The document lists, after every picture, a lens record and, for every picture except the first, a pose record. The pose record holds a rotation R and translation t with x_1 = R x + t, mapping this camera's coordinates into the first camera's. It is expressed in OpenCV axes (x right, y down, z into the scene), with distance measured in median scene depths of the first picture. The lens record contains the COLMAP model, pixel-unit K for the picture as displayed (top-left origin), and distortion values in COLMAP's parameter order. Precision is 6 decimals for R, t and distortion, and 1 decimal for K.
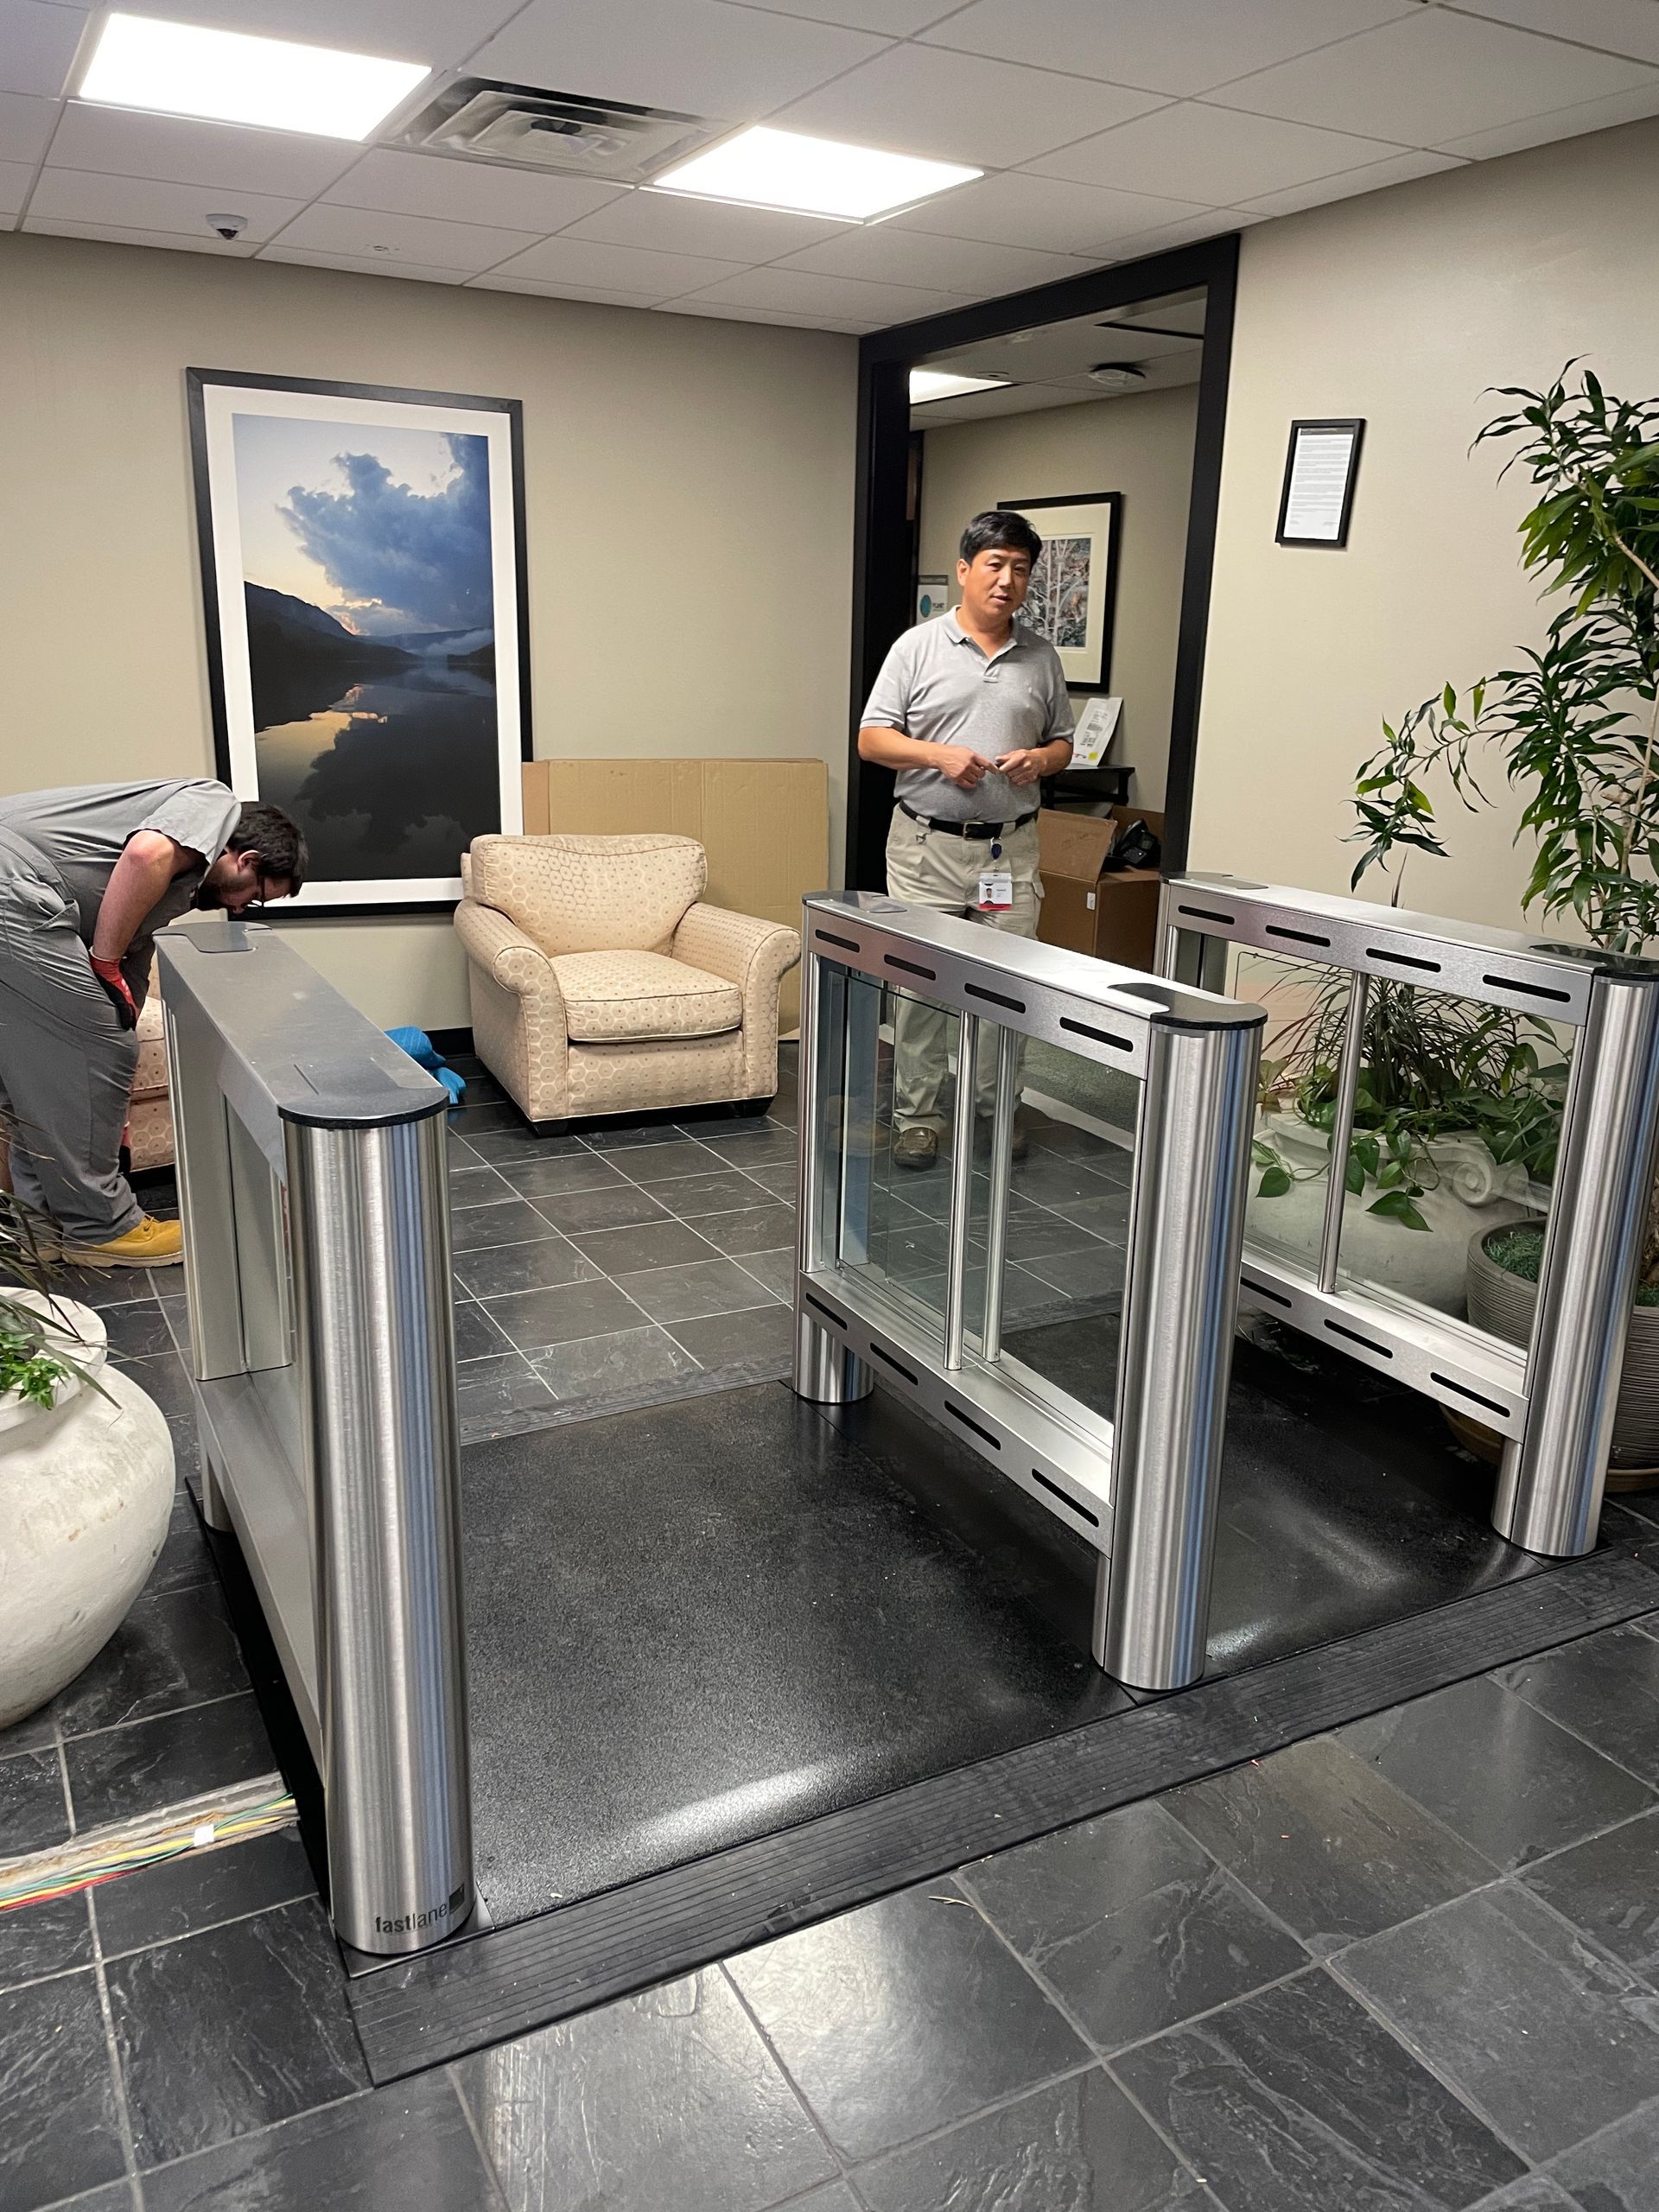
lens RADIAL K [[1661.7, 0, 852.8], [0, 1661.7, 1082.1], [0, 0, 1]] dist [0.090949, -0.115964]
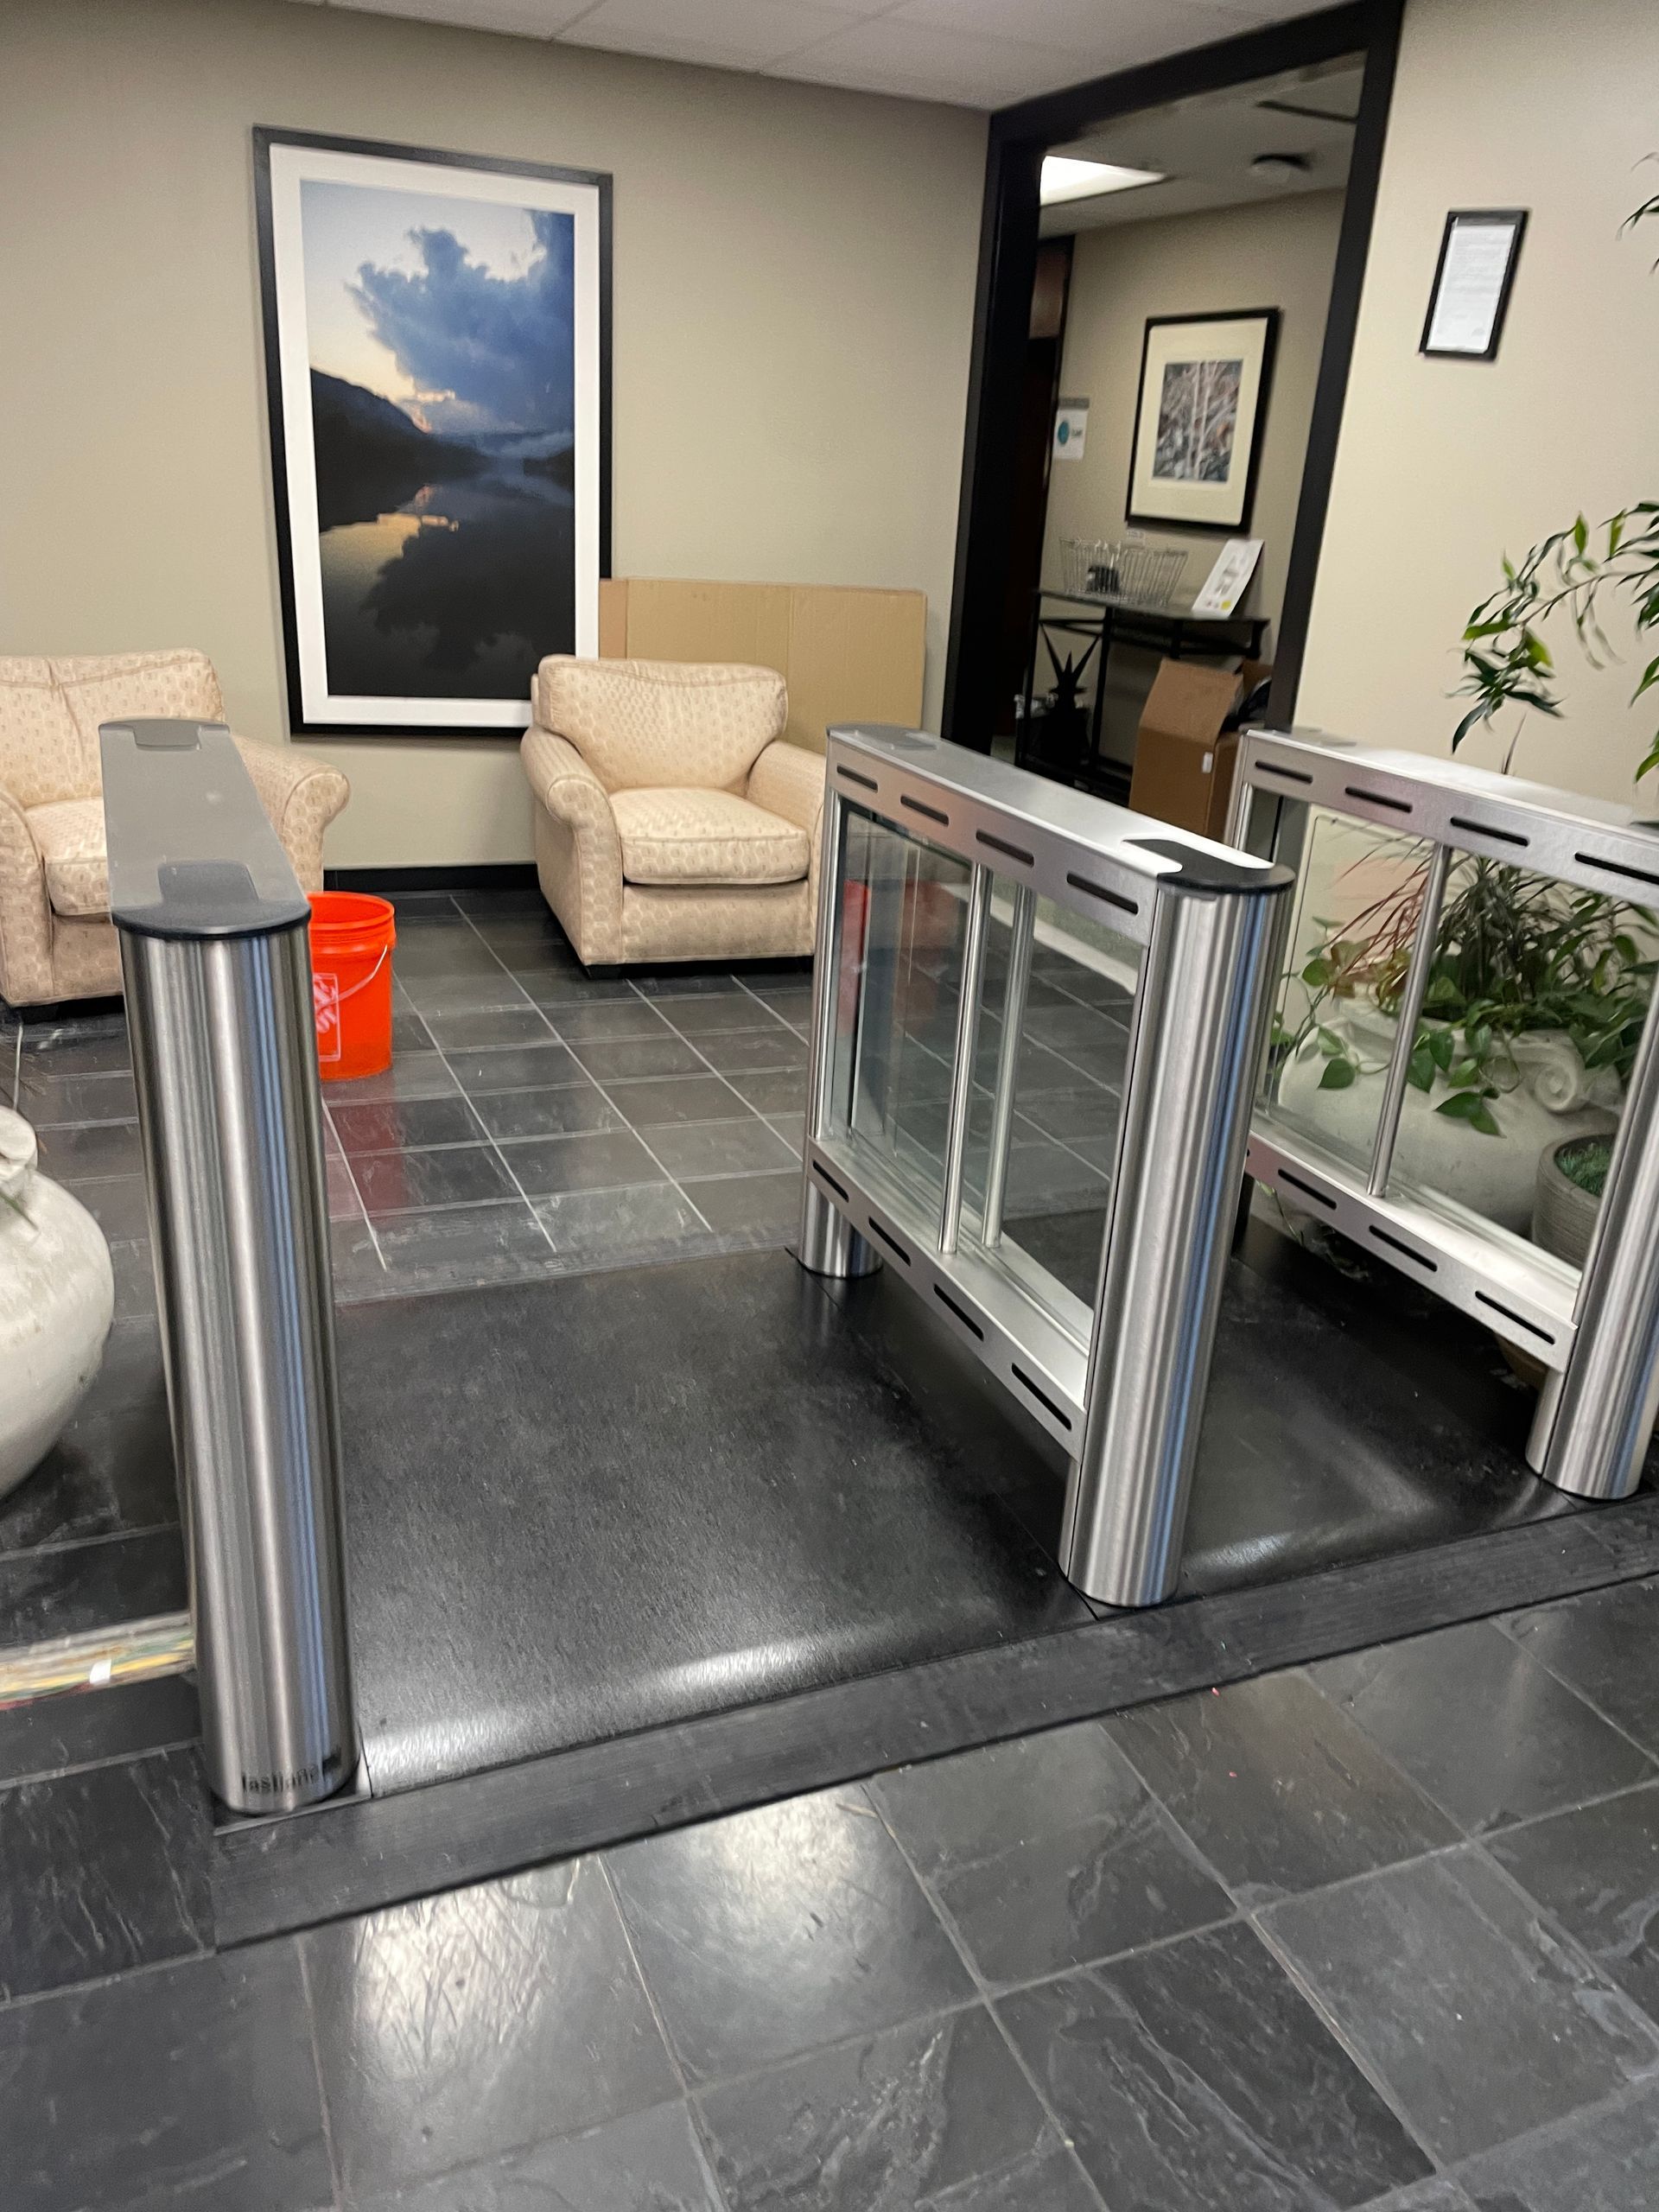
lens RADIAL K [[1661.7, 0, 883.6], [0, 1661.7, 1111.0], [0, 0, 1]] dist [0.090949, -0.115964]
pose [[0.995553, 0.065658, -0.067551, 0.071659], [-0.058742, 0.993280, 0.099719, 0.003673], [0.073644, -0.095308, 0.992720, 0.072330]]
